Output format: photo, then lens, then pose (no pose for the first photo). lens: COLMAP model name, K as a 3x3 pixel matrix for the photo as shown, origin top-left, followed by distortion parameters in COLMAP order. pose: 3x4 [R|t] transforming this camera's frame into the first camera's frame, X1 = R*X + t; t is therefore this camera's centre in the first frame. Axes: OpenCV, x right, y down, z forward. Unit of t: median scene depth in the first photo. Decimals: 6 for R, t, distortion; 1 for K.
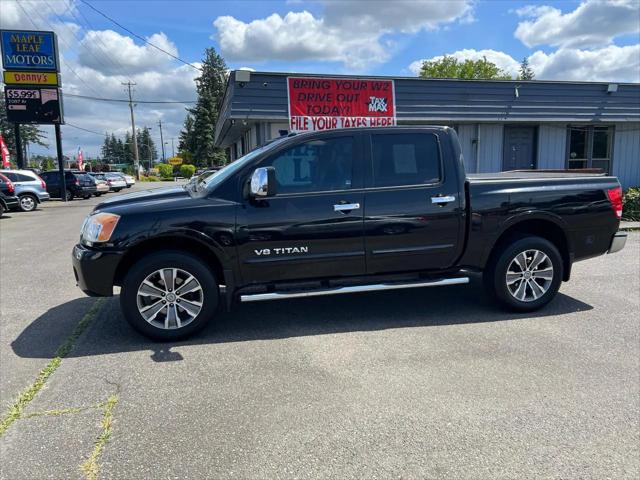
lens RADIAL K [[483.8, 0, 320.1], [0, 483.8, 244.5], [0, 0, 1]] dist [0.053030, -0.057038]
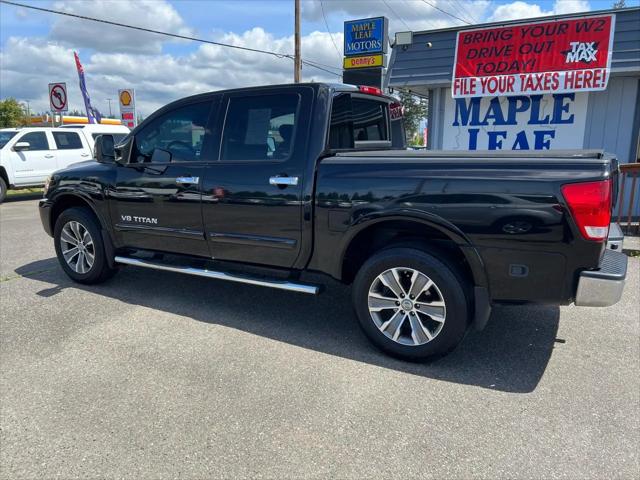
lens RADIAL K [[483.8, 0, 320.7], [0, 483.8, 241.1], [0, 0, 1]] dist [0.053030, -0.057038]
pose [[0.724283, 0.148409, -0.673341, 0.384753], [-0.117900, 0.988835, 0.091126, -0.034297], [0.679348, 0.013386, 0.733694, 0.221168]]
